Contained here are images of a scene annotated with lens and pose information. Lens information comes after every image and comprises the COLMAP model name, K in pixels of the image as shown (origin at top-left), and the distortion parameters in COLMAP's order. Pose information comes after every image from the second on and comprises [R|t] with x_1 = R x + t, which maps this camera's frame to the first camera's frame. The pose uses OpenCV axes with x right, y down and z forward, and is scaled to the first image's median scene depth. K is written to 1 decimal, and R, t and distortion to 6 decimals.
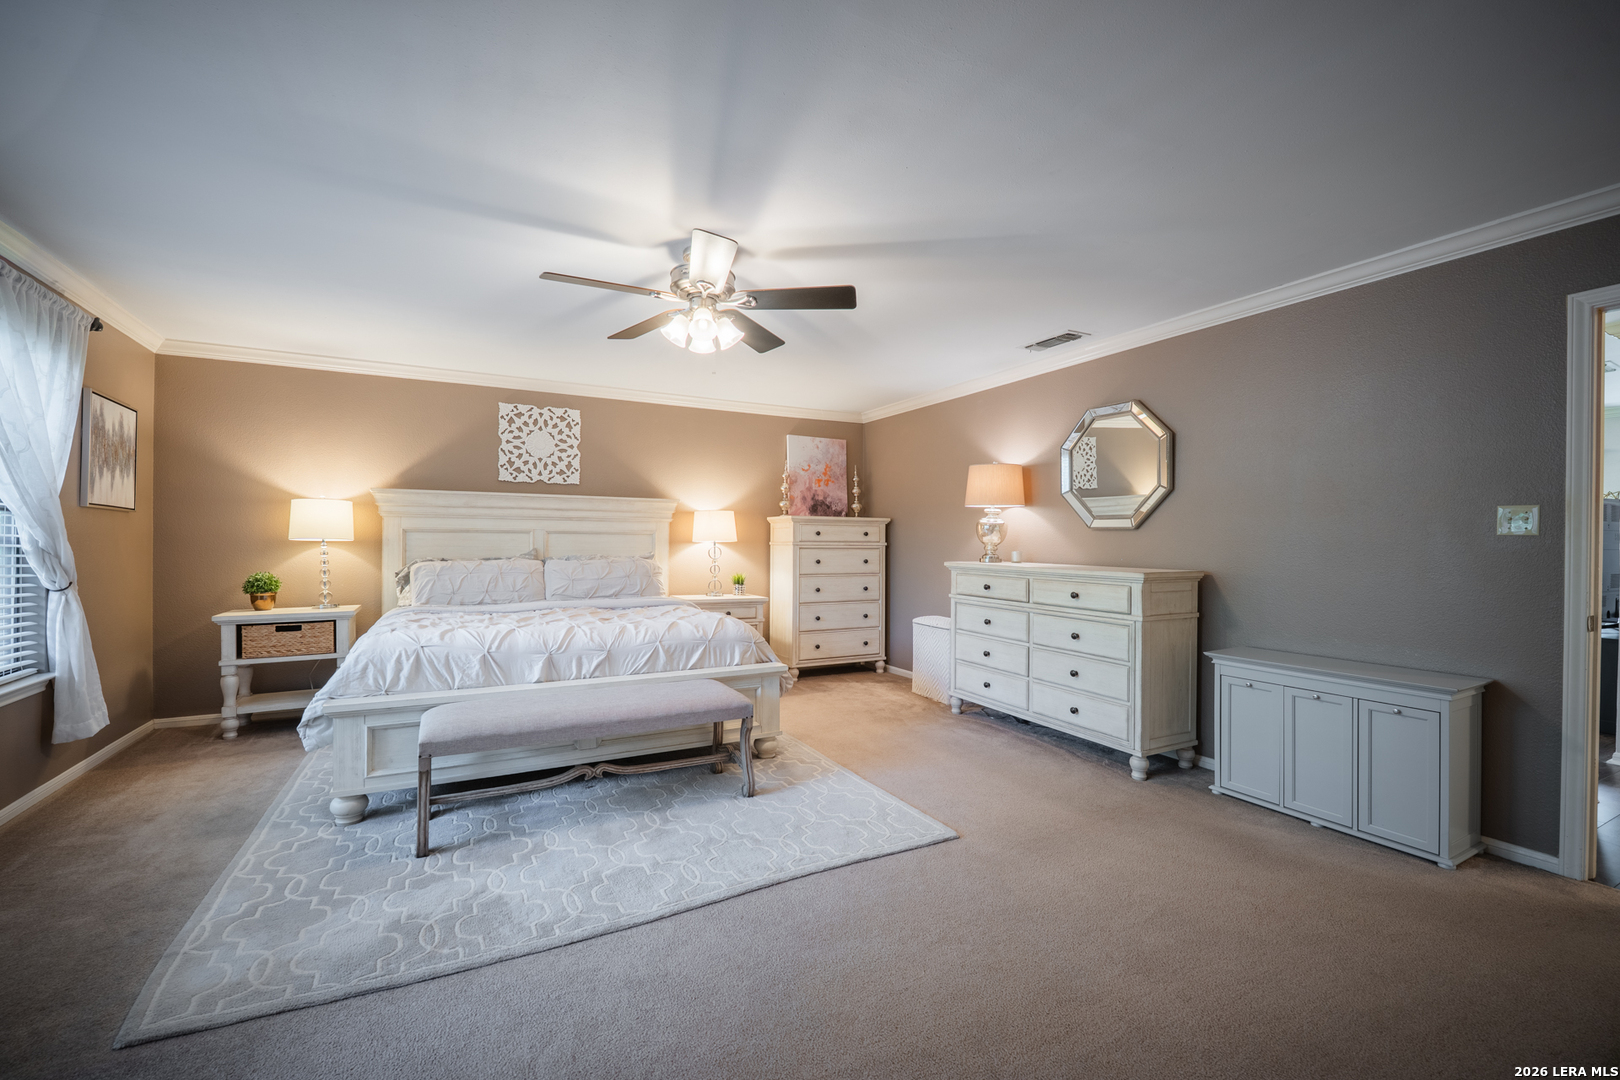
lens RADIAL K [[671.9, 0, 798.1], [0, 671.9, 542.6], [0, 0, 1]] dist [-0.003789, -0.000178]
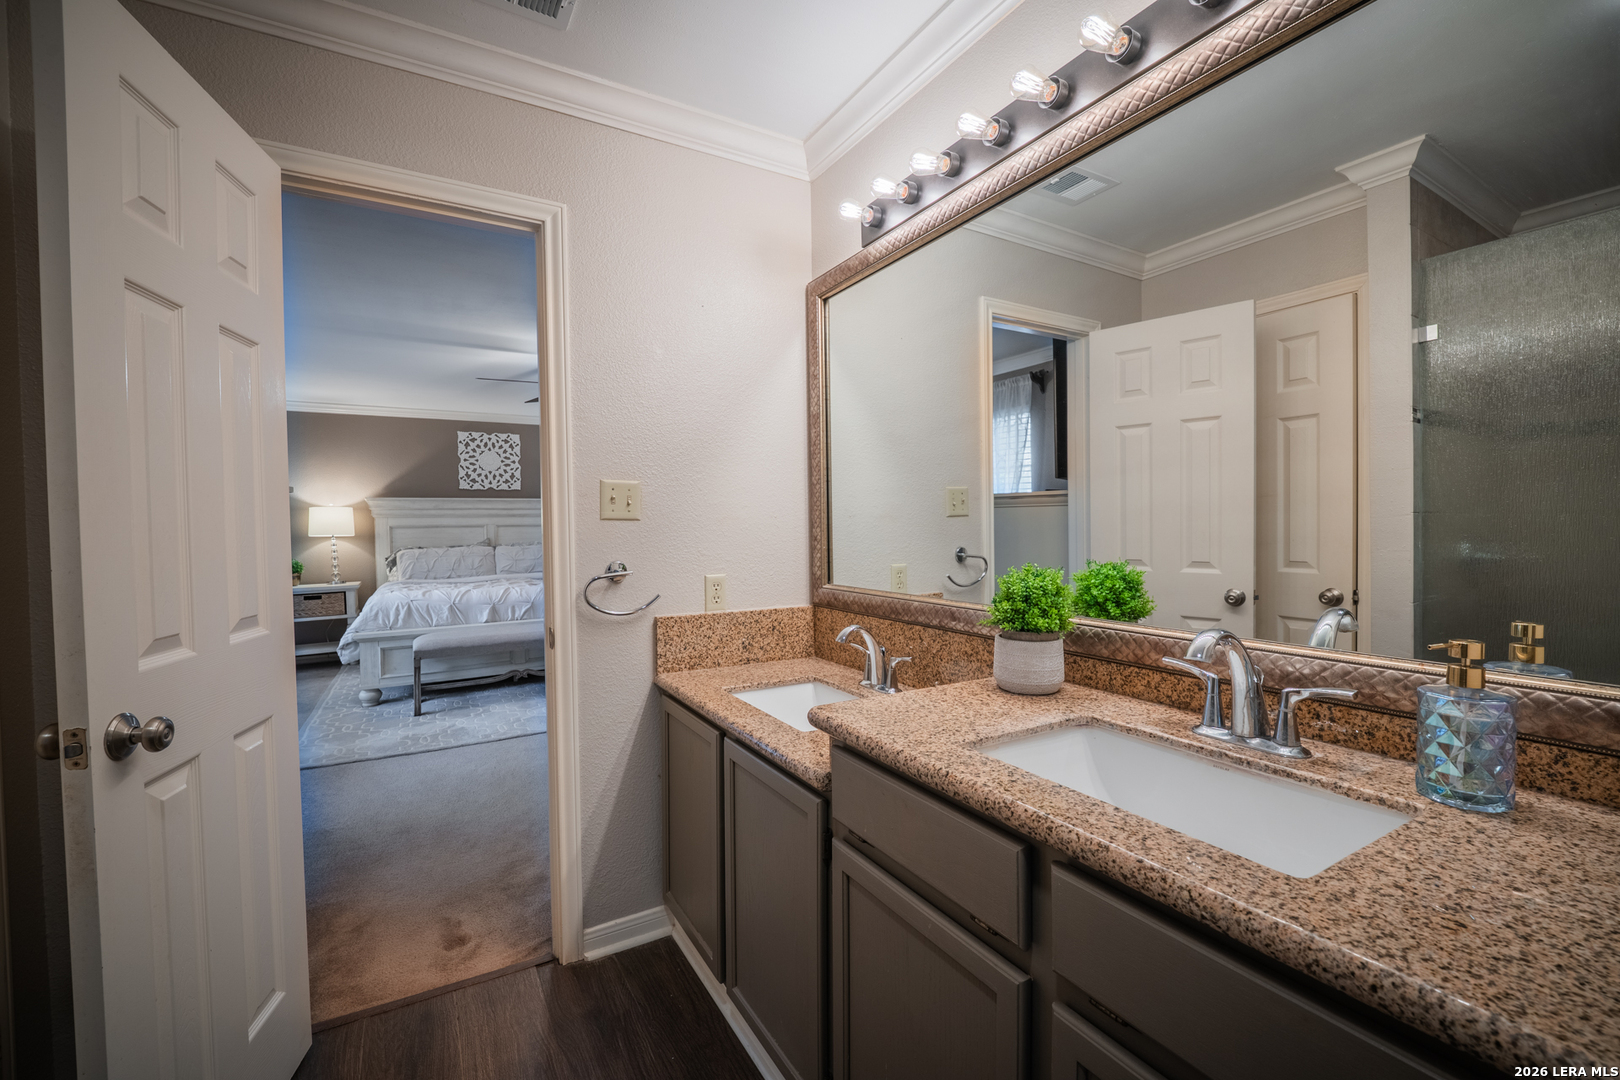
lens RADIAL K [[658.3, 0, 791.7], [0, 658.3, 539.5], [0, 0, 1]] dist [-0.000505, 0.000007]
pose [[0.999025, -0.023968, 0.037084, 0.174625], [0.023226, 0.999524, 0.020308, -0.001337], [-0.037553, -0.019427, 0.999106, -0.359402]]
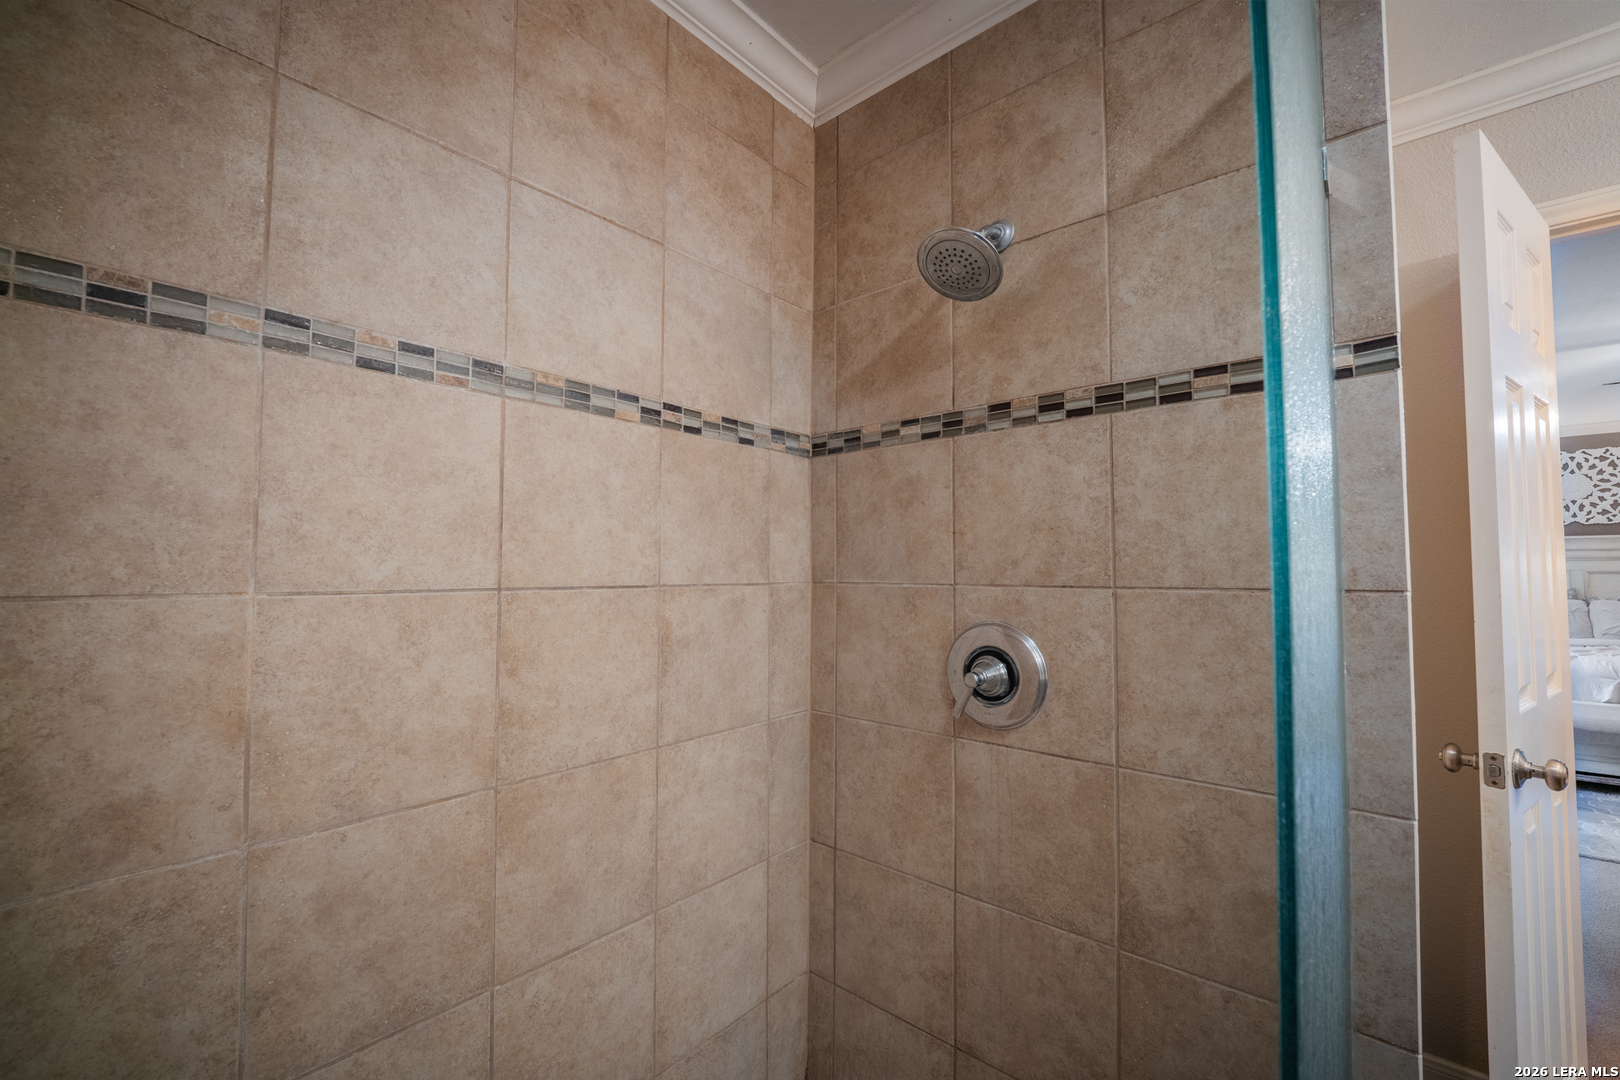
lens RADIAL K [[656.4, 0, 813.7], [0, 656.4, 544.9], [0, 0, 1]] dist [-0.003262, -0.000415]
pose [[0.377244, -0.045329, -0.925004, 0.101797], [-0.000101, 0.998799, -0.048986, -0.008894], [0.926114, 0.018573, 0.376787, -0.466205]]
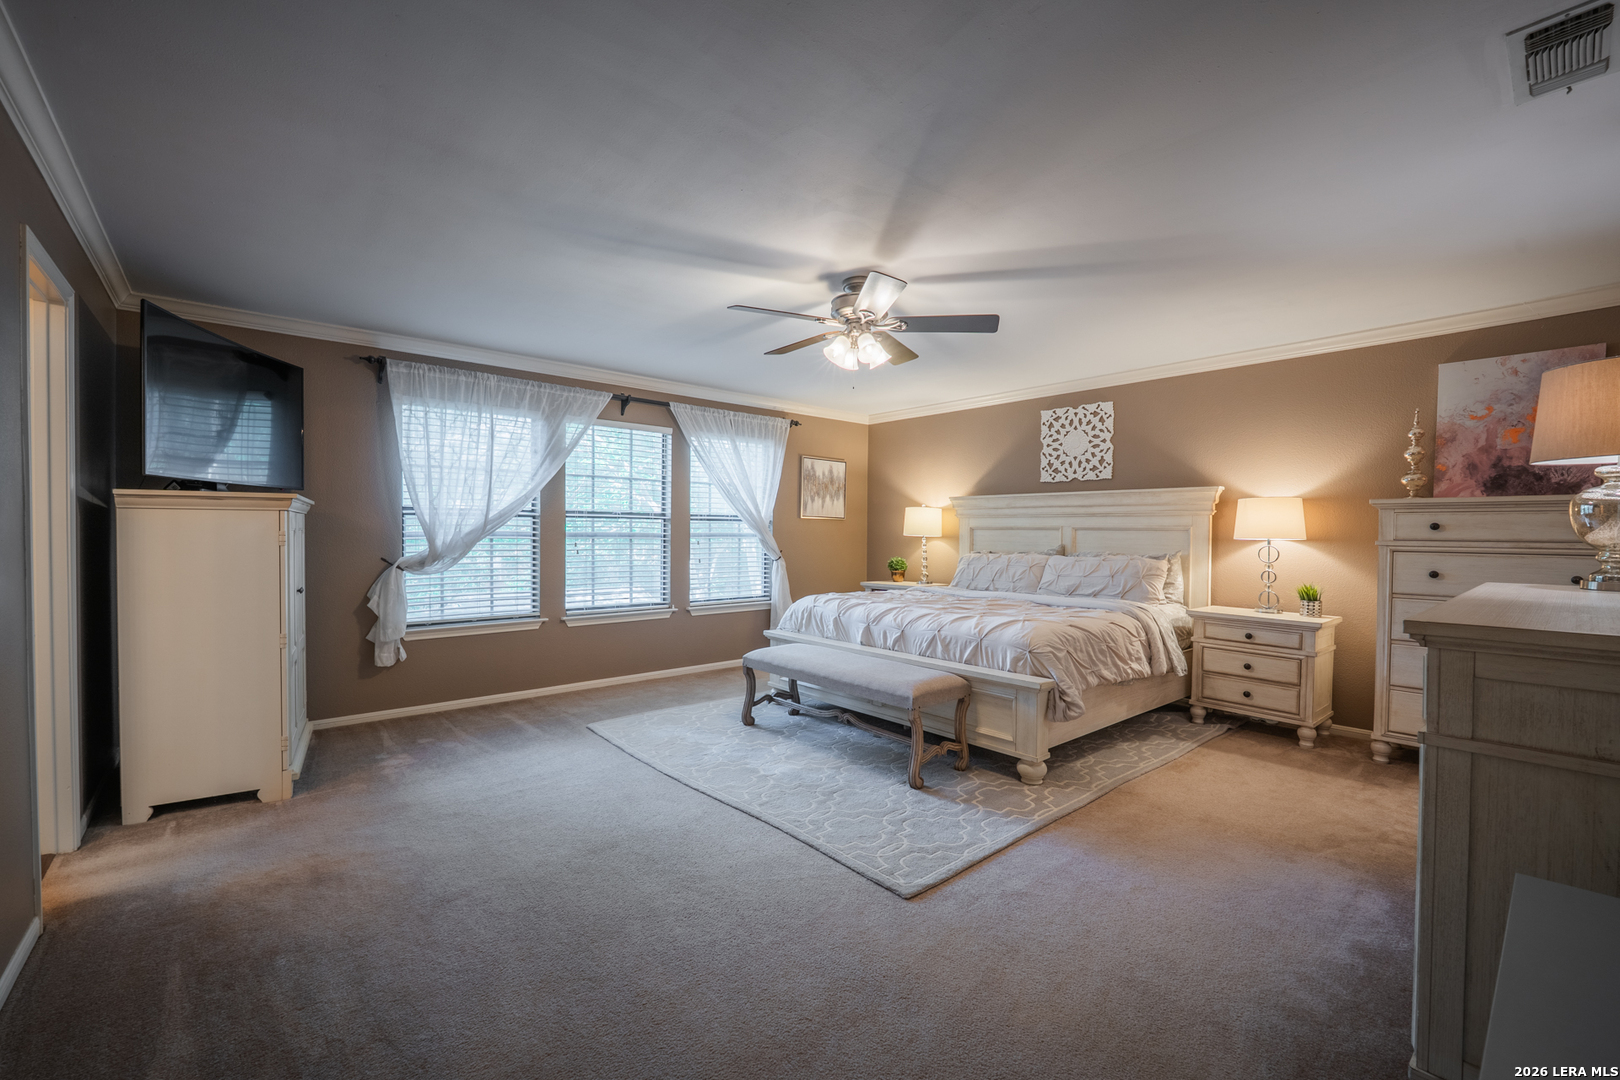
lens RADIAL K [[671.9, 0, 798.1], [0, 671.9, 542.6], [0, 0, 1]] dist [-0.003789, -0.000178]
pose [[0.231372, 0.011481, -0.972797, 0.531337], [-0.007566, 0.999921, 0.010002, -0.001664], [0.972836, 0.005046, 0.231441, 0.359938]]
